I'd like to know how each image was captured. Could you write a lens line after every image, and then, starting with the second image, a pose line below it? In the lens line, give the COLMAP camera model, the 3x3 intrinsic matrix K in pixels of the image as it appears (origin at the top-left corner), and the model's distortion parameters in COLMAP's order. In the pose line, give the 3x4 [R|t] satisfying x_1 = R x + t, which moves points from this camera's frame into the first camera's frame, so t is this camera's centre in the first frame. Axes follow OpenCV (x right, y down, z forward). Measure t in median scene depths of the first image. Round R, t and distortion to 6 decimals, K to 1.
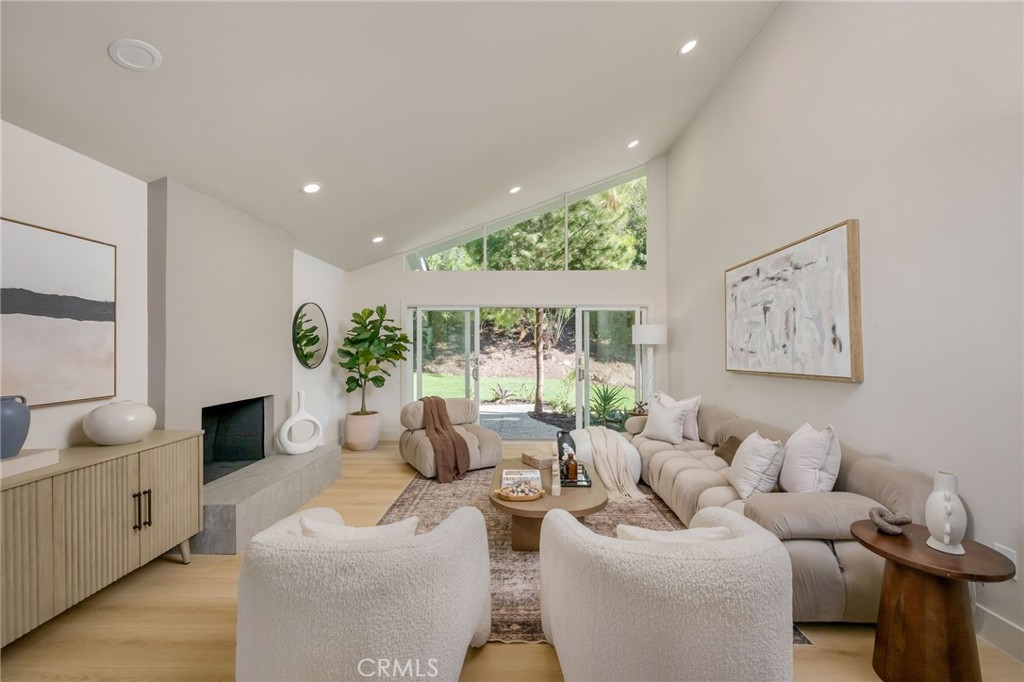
lens RADIAL K [[407.3, 0, 517.6], [0, 407.3, 343.5], [0, 0, 1]] dist [0.004565, -0.000111]
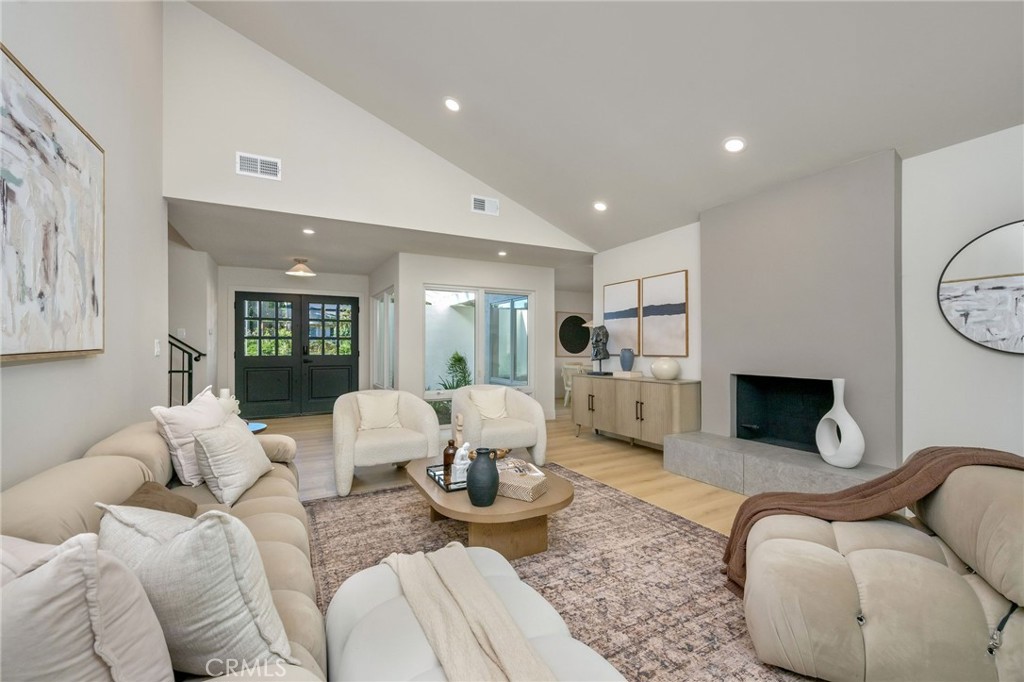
lens RADIAL K [[430.6, 0, 511.3], [0, 430.6, 344.4], [0, 0, 1]] dist [0.003100, 0.000433]
pose [[-0.879387, -0.000212, -0.476108, 0.345291], [0.007476, 0.999870, -0.014254, 0.062398], [0.476049, -0.016094, -0.879271, 1.424800]]
